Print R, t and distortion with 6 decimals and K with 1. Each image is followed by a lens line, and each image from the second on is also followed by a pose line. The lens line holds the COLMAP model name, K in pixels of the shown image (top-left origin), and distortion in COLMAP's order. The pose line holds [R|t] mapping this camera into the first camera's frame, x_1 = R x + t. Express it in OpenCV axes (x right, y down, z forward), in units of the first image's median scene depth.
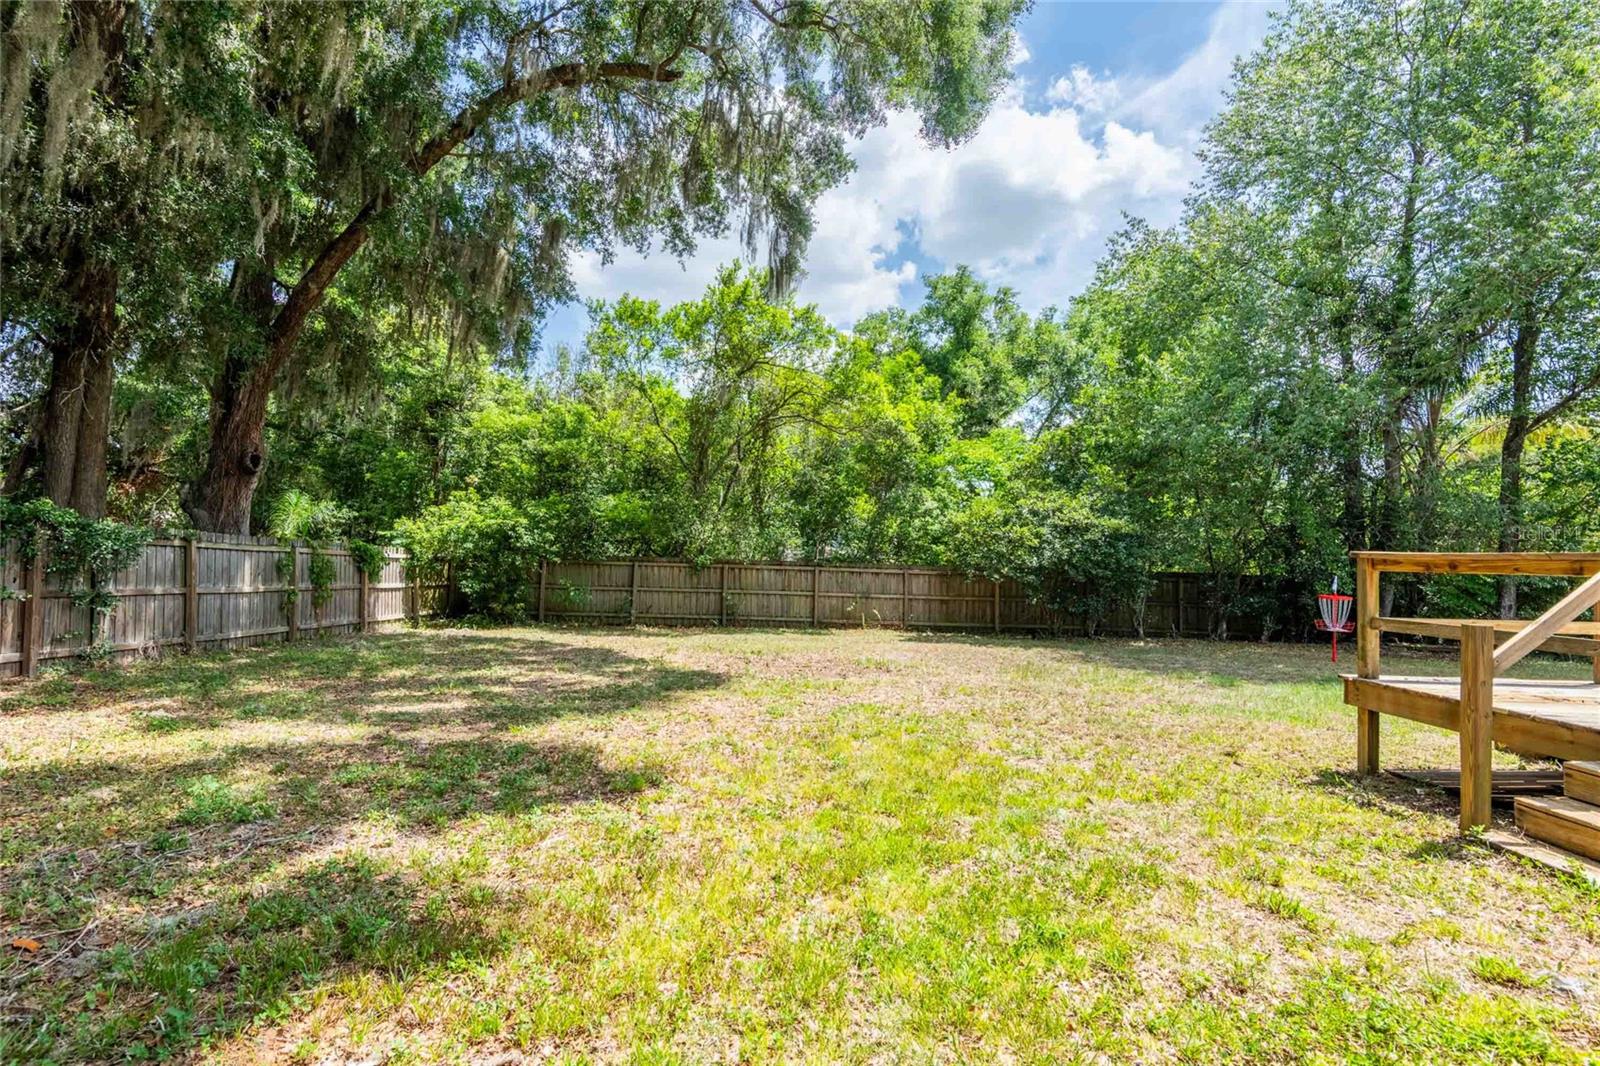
lens RADIAL K [[729.9, 0, 796.5], [0, 729.9, 526.2], [0, 0, 1]] dist [0.021851, -0.008368]
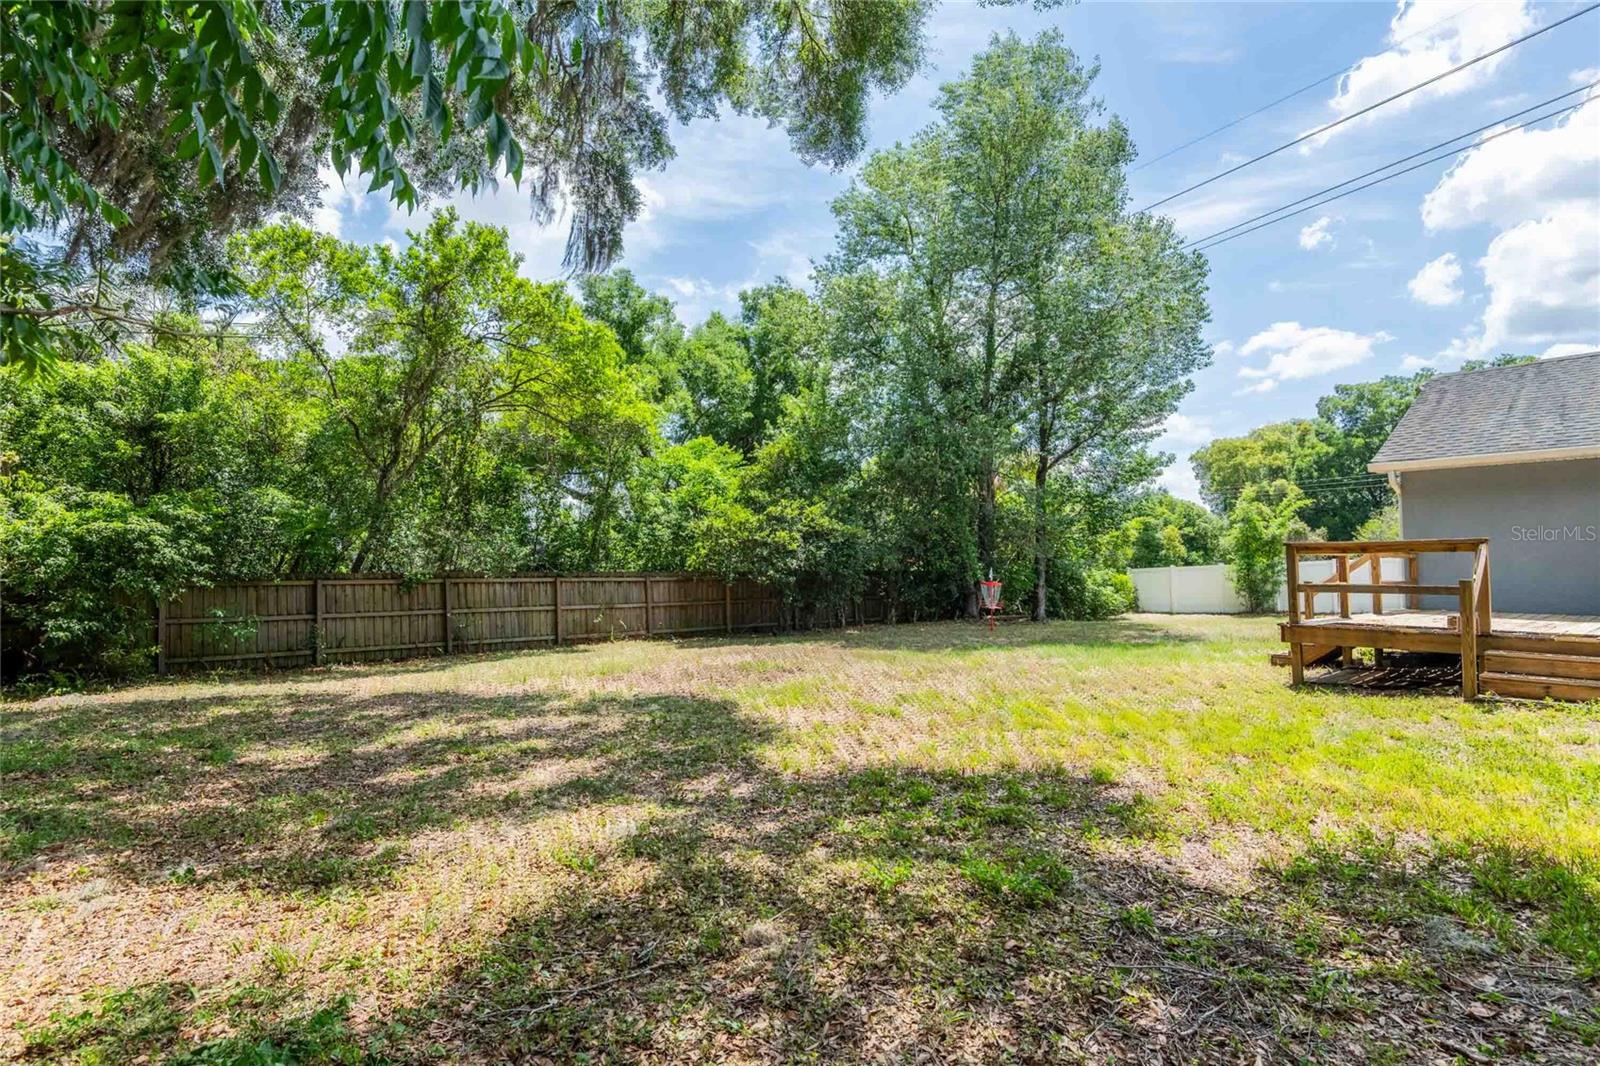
lens RADIAL K [[729.9, 0, 793.8], [0, 729.9, 547.4], [0, 0, 1]] dist [0.021851, -0.008368]
pose [[0.804532, -0.016861, 0.593670, -0.308504], [0.006743, 0.999792, 0.019258, 0.002764], [-0.593871, -0.011490, 0.804478, 0.117444]]
